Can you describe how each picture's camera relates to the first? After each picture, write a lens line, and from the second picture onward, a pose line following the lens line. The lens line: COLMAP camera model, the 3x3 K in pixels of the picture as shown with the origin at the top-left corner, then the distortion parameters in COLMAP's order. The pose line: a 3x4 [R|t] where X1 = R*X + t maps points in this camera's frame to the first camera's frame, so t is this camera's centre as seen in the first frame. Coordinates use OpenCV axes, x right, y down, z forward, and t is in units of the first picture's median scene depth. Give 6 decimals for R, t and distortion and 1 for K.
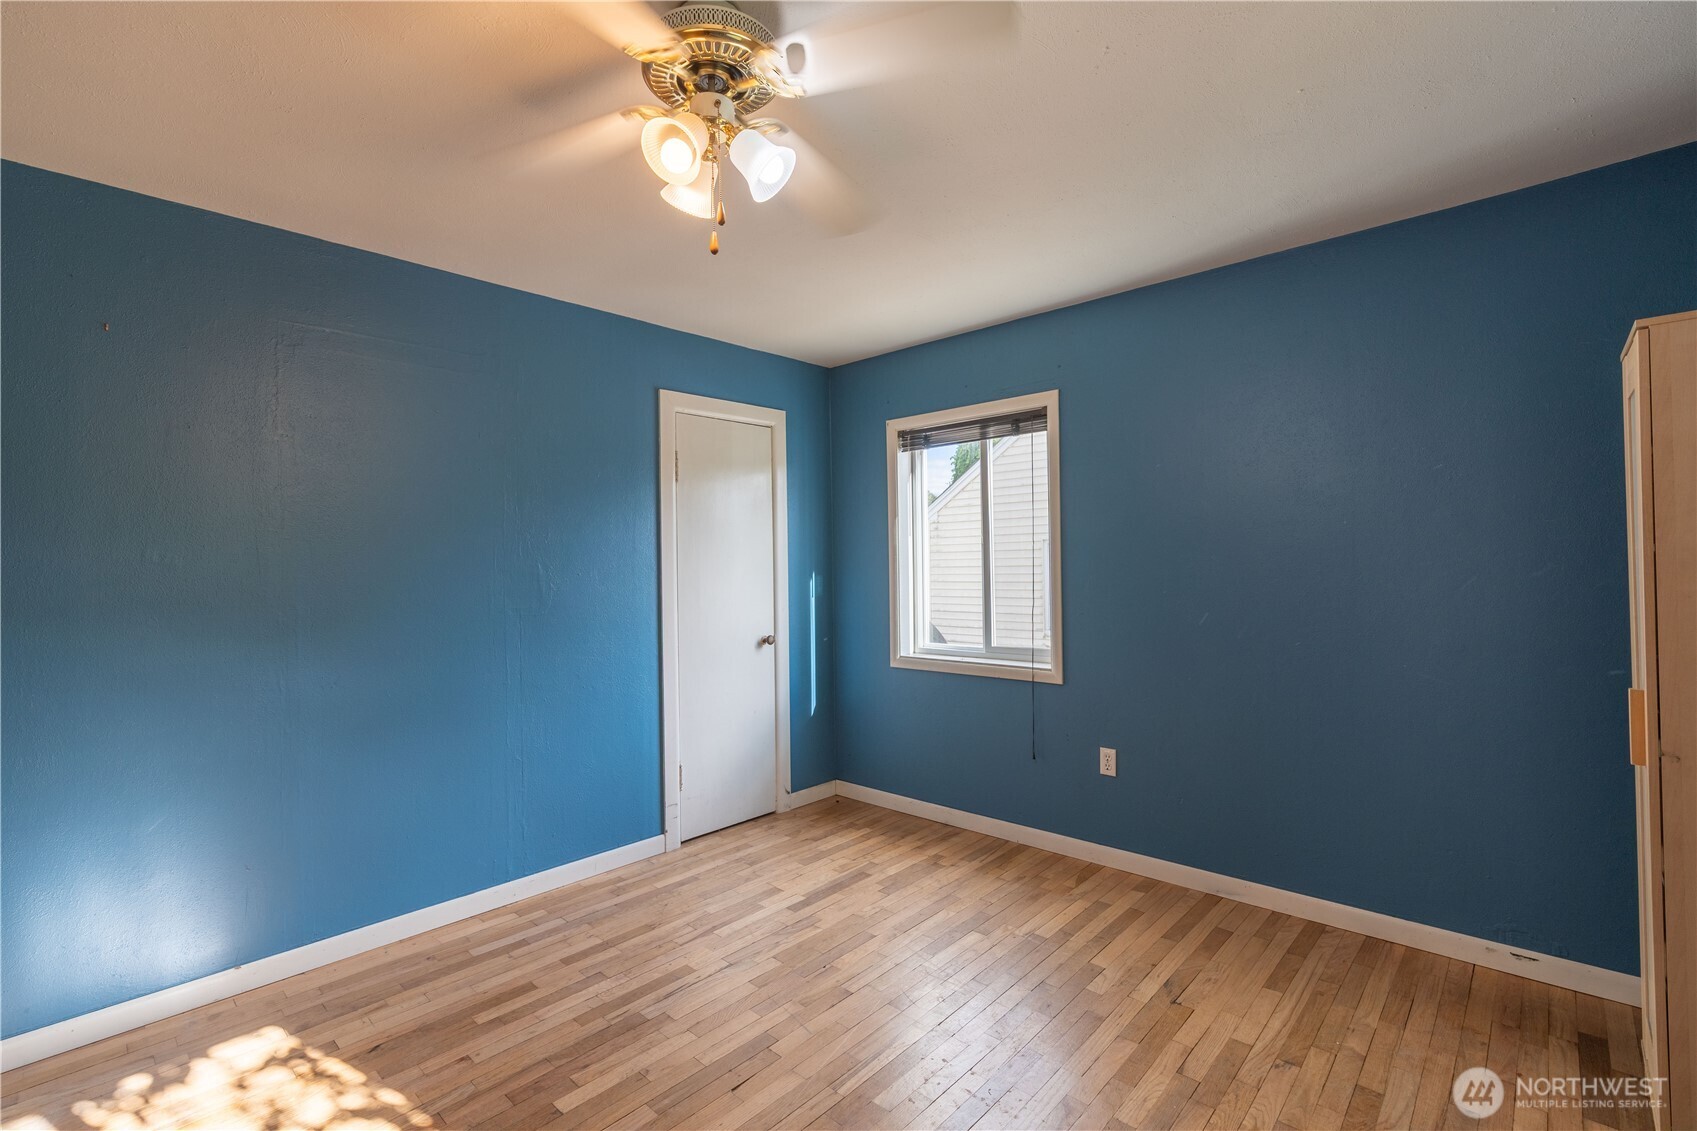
lens RADIAL K [[761.5, 0, 844.6], [0, 761.5, 559.6], [0, 0, 1]] dist [-0.005032, 0.001440]
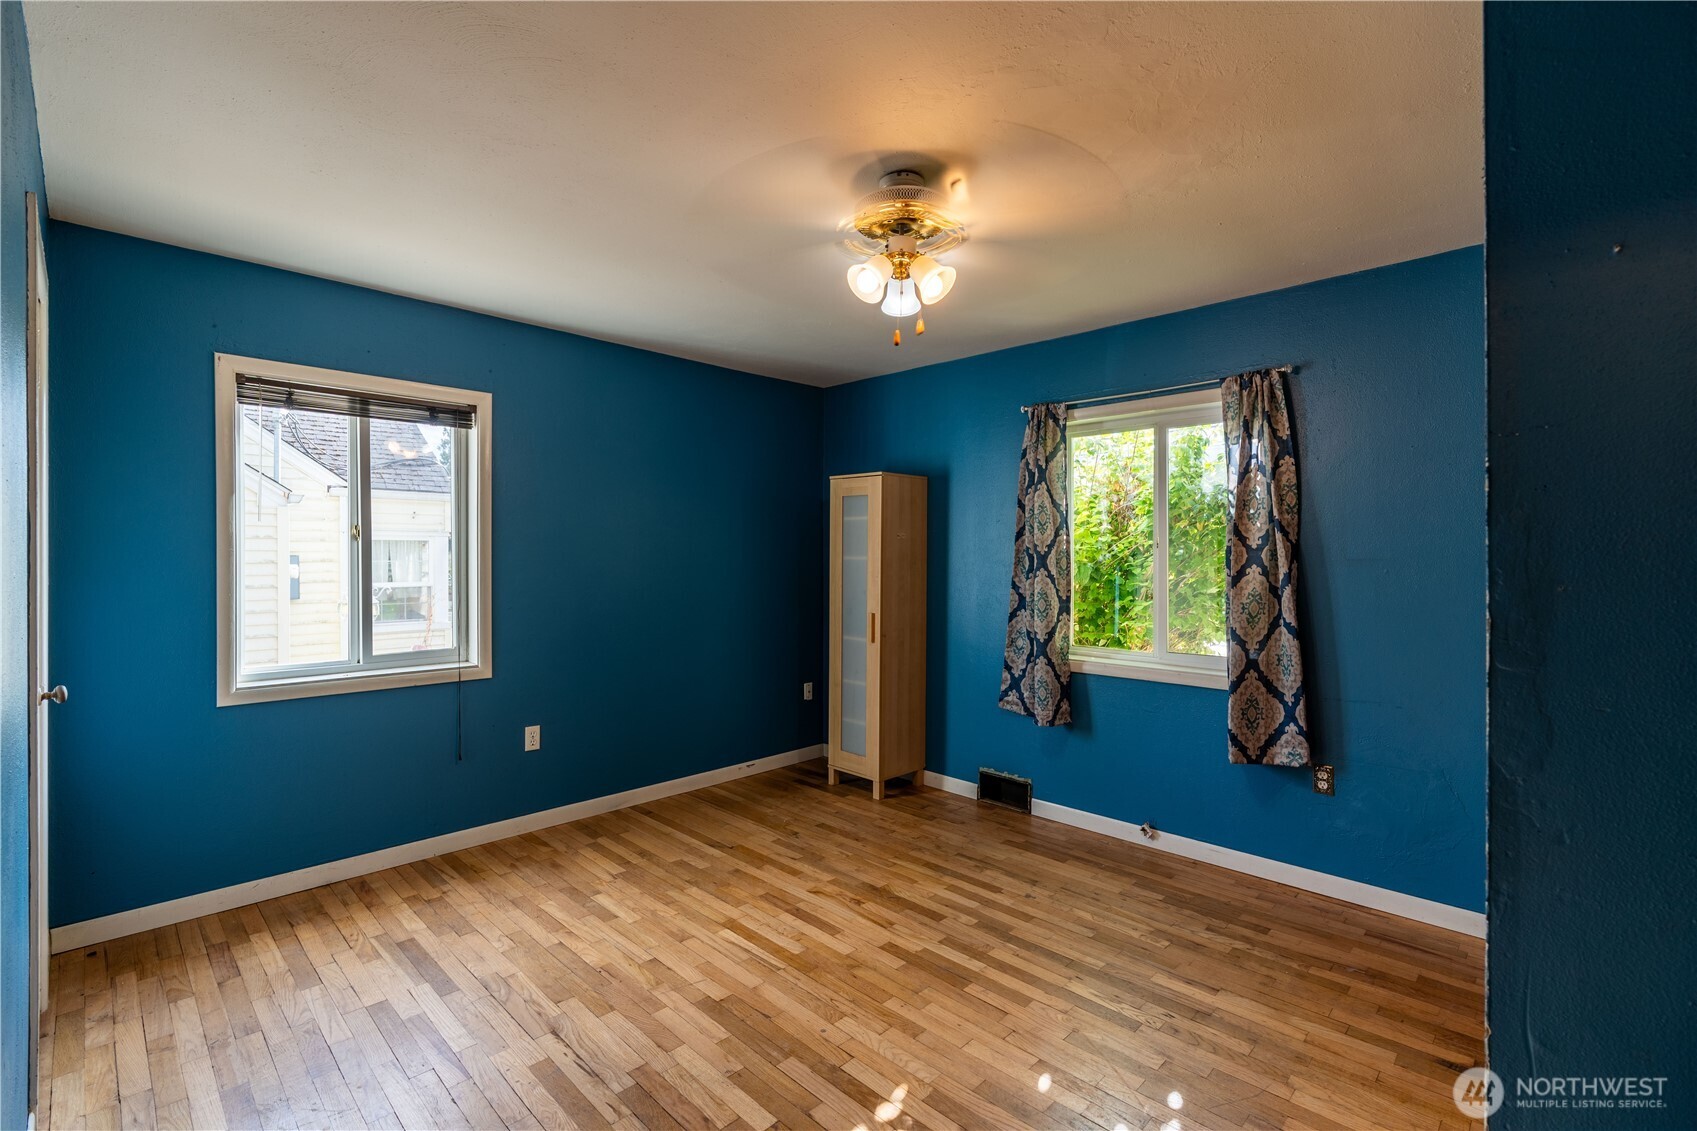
lens RADIAL K [[761.5, 0, 844.6], [0, 761.5, 559.6], [0, 0, 1]] dist [-0.005032, 0.001440]
pose [[0.026480, 0.012303, 0.999574, -0.783186], [-0.009923, 0.999878, -0.012044, 0.009870], [-0.999600, -0.009600, 0.026599, 0.516979]]
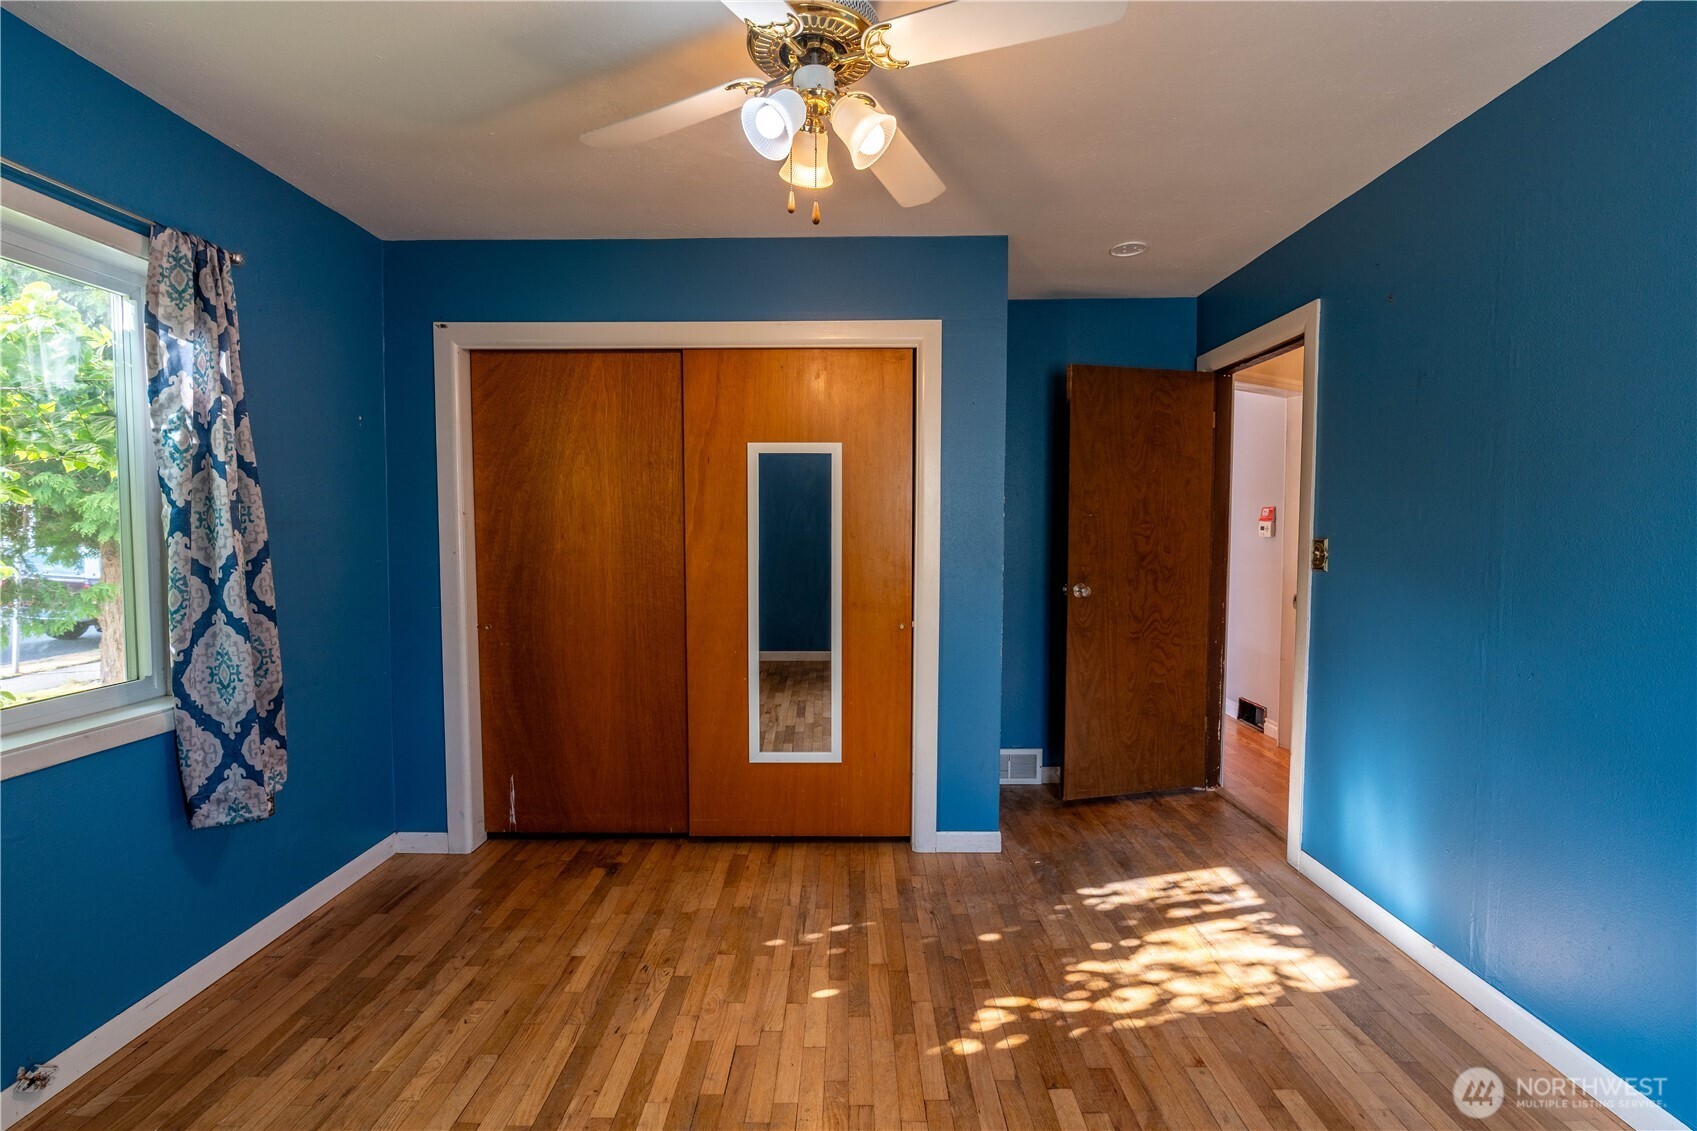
lens RADIAL K [[734.4, 0, 864.0], [0, 734.4, 561.3], [0, 0, 1]] dist [-0.000889, 0.000314]
pose [[-0.737155, 0.052601, -0.673673, 0.230496], [0.016340, 0.998062, 0.060049, -0.002716], [0.675526, 0.033258, -0.736586, 0.871231]]
